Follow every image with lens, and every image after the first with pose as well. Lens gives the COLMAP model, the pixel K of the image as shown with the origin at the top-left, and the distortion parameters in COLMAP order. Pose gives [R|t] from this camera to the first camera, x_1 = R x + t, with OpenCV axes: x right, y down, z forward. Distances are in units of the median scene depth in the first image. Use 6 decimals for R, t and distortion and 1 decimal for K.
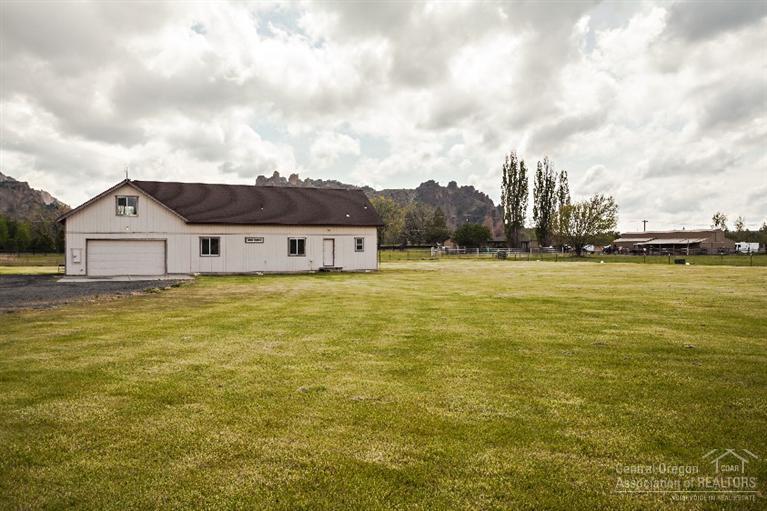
lens RADIAL K [[595.2, 0, 386.2], [0, 595.2, 251.7], [0, 0, 1]] dist [0.024695, 0.008432]
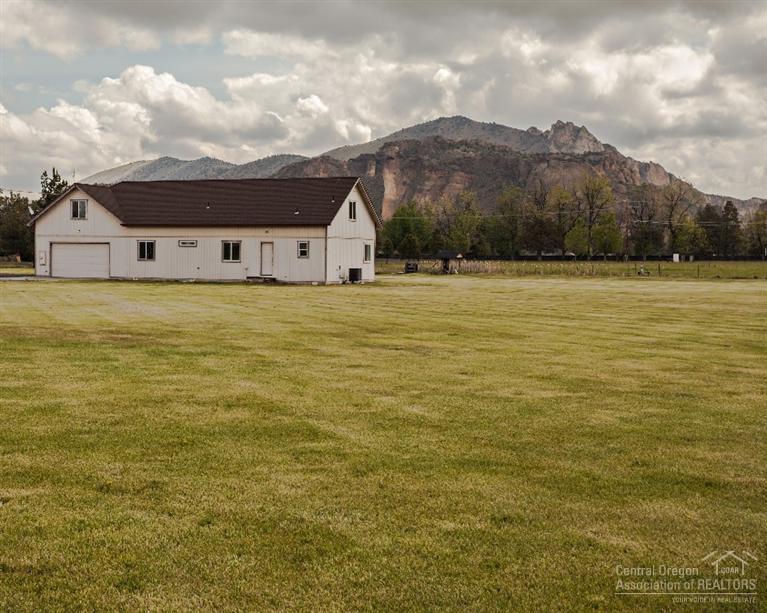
lens RADIAL K [[1021.7, 0, 354.4], [0, 1021.7, 297.4], [0, 0, 1]] dist [0.062805, 0.000000]
pose [[0.707011, 0.038299, -0.706165, 0.371755], [-0.013859, 0.999091, 0.040310, -0.001374], [0.707067, -0.018713, 0.706899, 0.031864]]
